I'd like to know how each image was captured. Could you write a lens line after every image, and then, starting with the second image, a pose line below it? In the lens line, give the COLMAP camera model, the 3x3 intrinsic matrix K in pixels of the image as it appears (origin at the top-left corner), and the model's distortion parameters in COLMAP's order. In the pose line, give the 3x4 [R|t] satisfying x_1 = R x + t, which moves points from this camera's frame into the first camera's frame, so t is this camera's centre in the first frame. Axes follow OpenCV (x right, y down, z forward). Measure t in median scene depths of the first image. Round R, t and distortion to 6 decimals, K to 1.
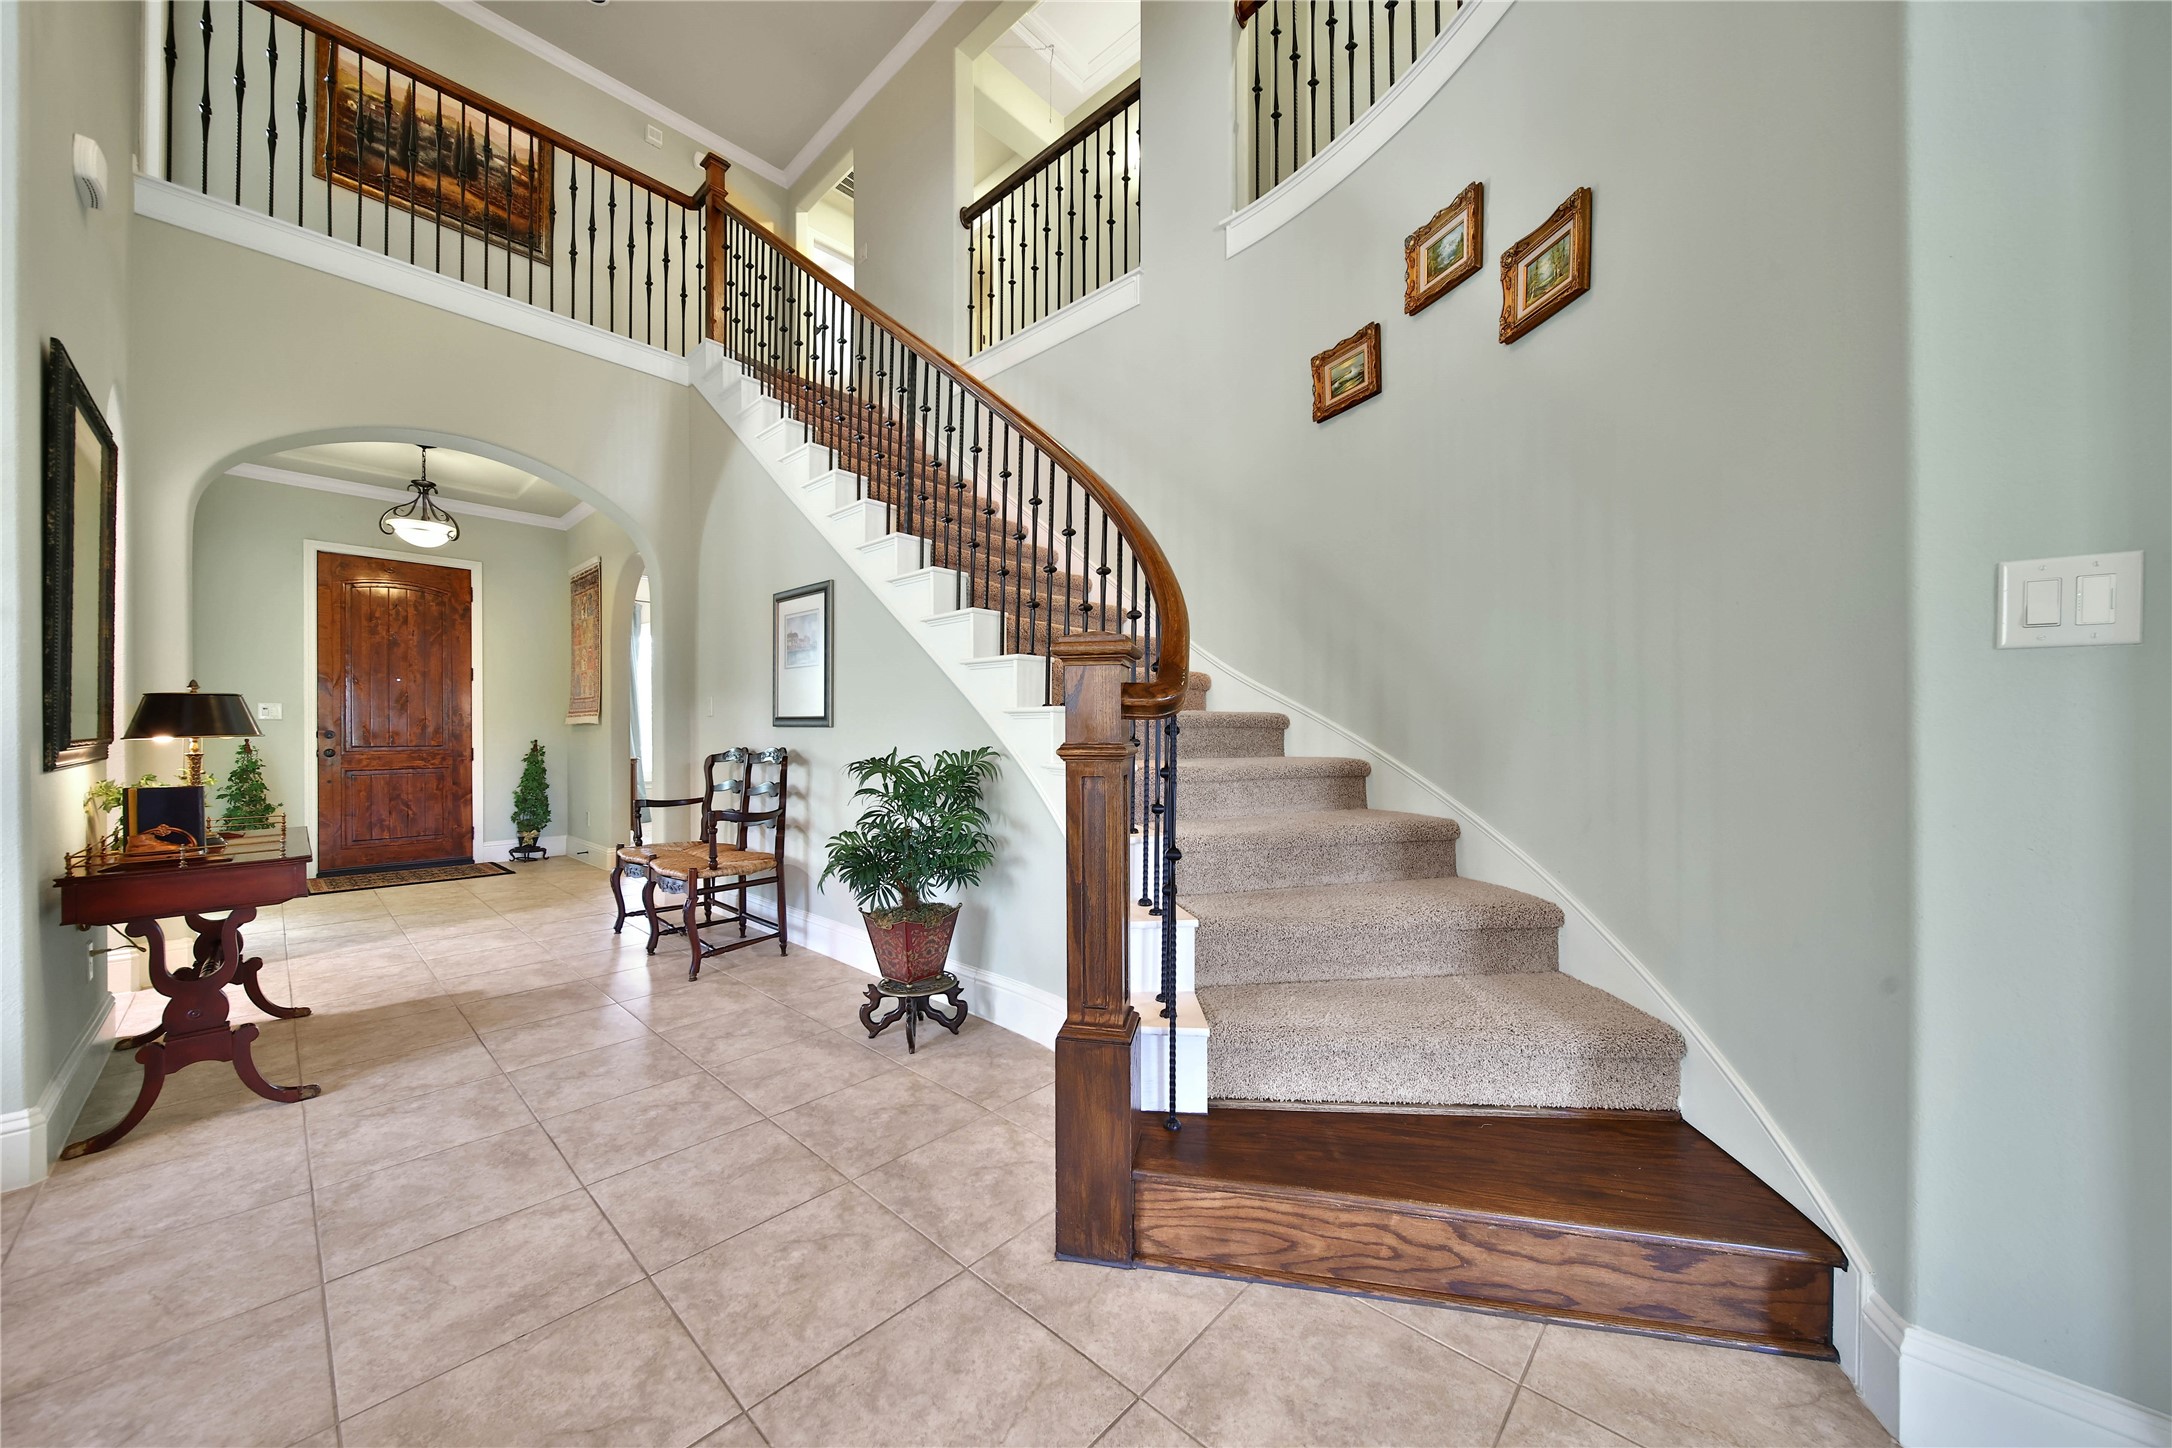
lens RADIAL K [[759.9, 0, 1081.7], [0, 759.9, 729.2], [0, 0, 1]] dist [-0.000770, -0.000994]
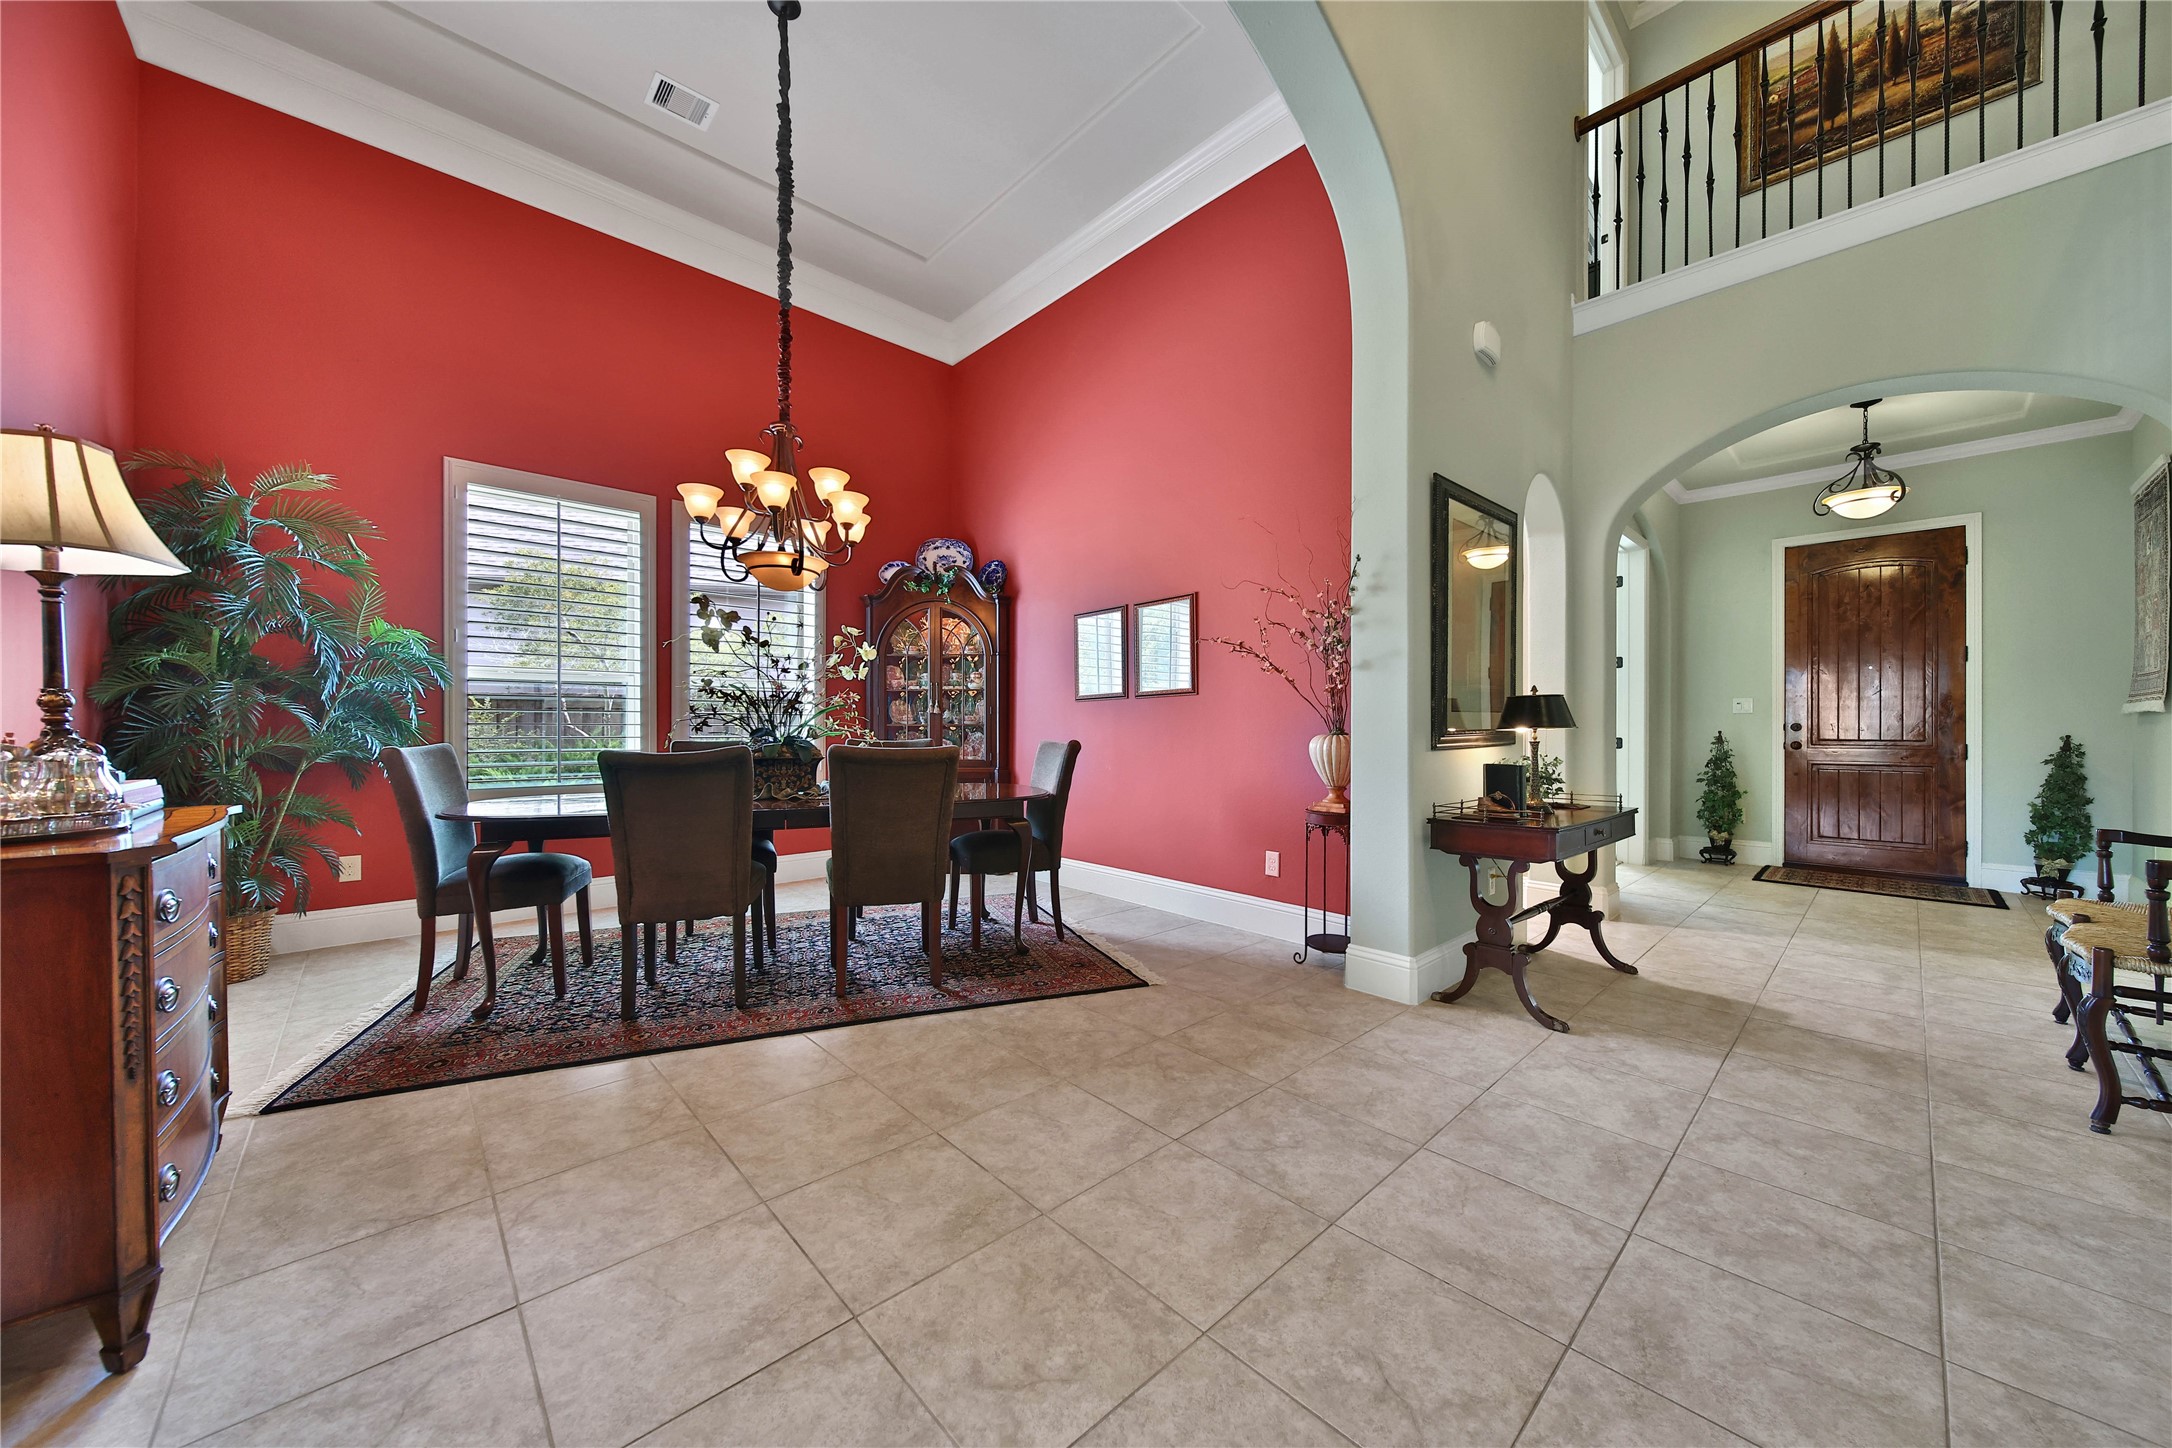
lens RADIAL K [[759.9, 0, 1081.7], [0, 759.9, 729.5], [0, 0, 1]] dist [-0.000770, -0.000994]
pose [[-0.077755, 0.006060, -0.996954, 0.173567], [0.004264, 0.999974, 0.005745, 0.000540], [0.996963, -0.003804, -0.077778, 0.259305]]
